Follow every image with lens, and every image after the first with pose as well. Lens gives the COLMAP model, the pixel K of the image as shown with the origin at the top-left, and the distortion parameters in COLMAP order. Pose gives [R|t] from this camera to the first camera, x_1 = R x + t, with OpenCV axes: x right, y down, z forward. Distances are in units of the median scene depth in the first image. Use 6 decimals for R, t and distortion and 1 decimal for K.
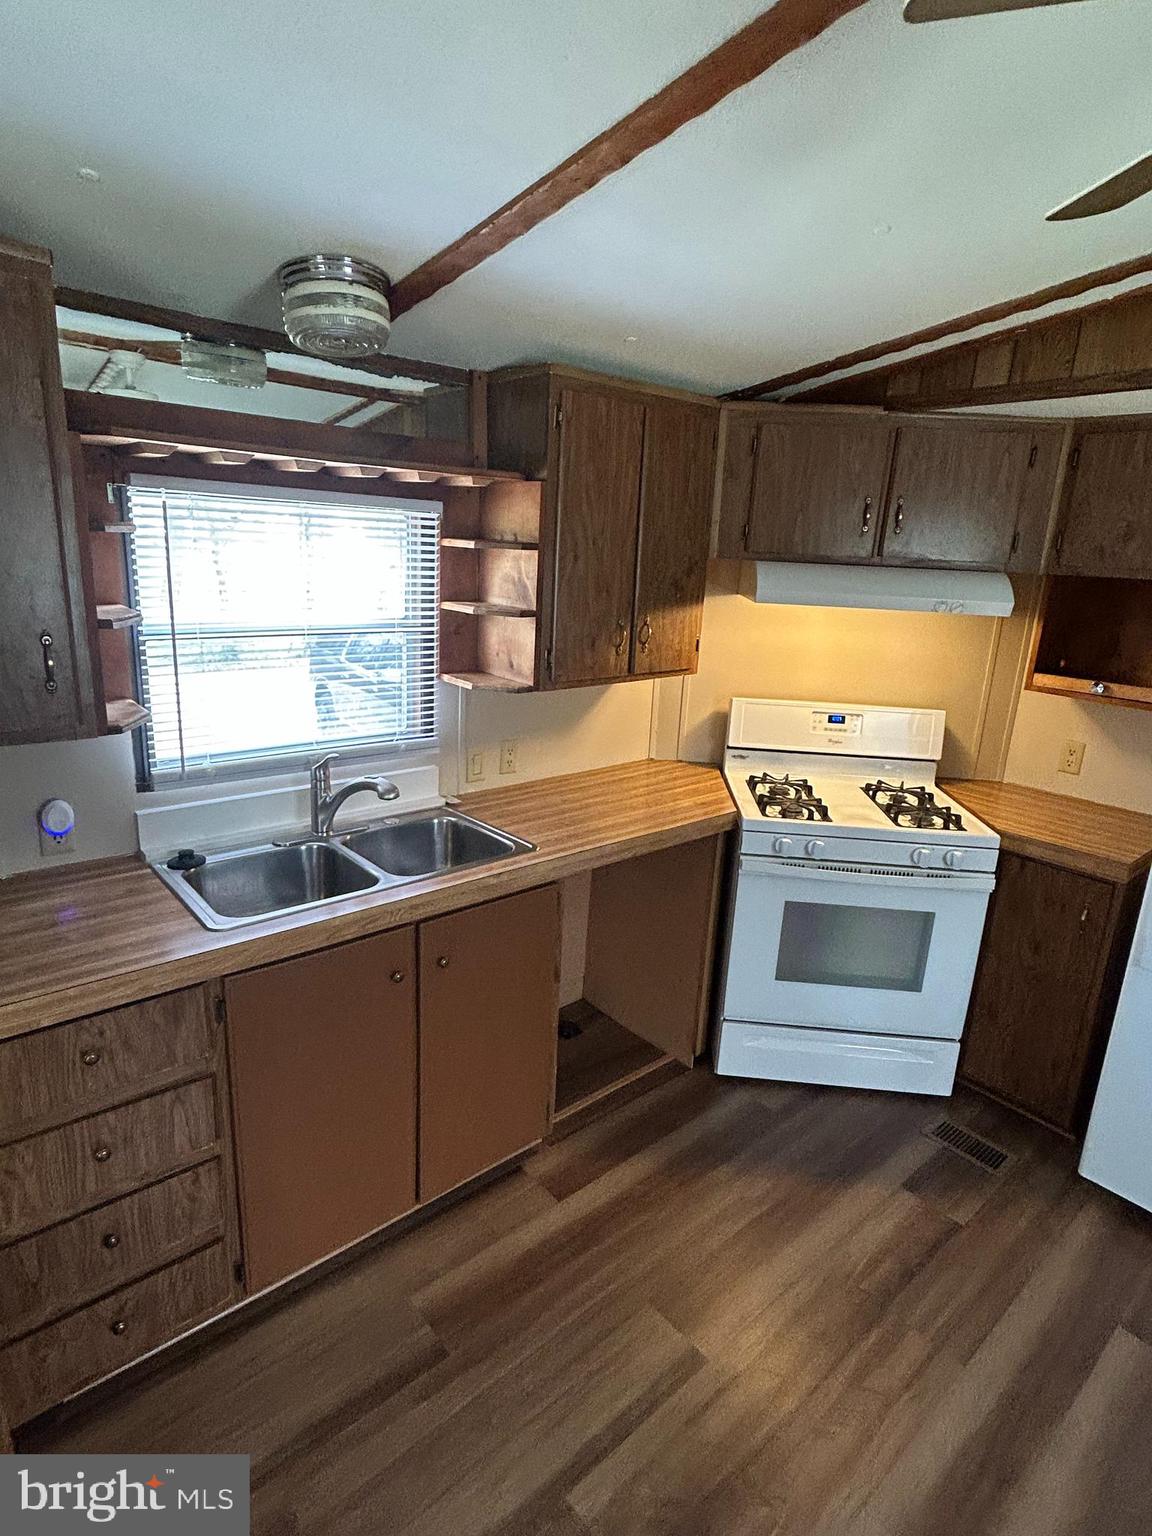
lens RADIAL K [[801.5, 0, 576.3], [0, 801.5, 766.1], [0, 0, 1]] dist [-0.001238, -0.000468]
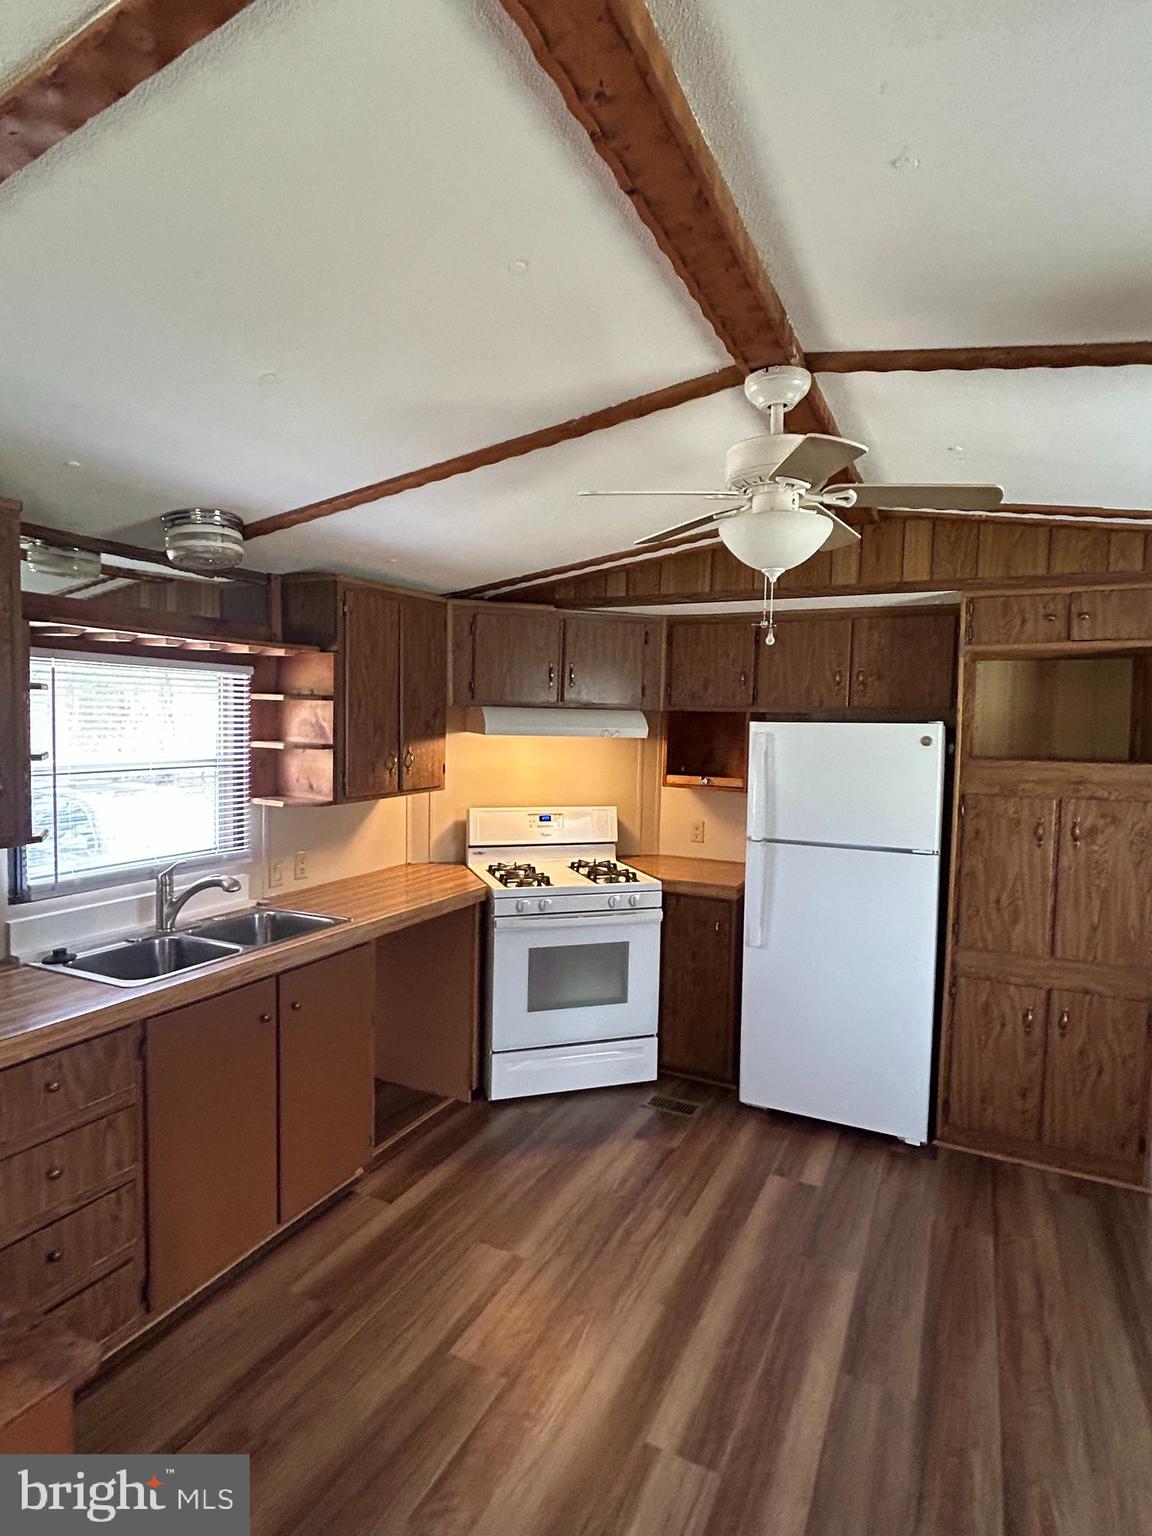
lens RADIAL K [[801.5, 0, 576.3], [0, 801.5, 766.1], [0, 0, 1]] dist [-0.001238, -0.000468]
pose [[0.921042, -0.049599, 0.386293, -0.174844], [0.121236, 0.979090, -0.163353, 0.098455], [-0.370113, 0.197287, 0.907796, -0.323666]]
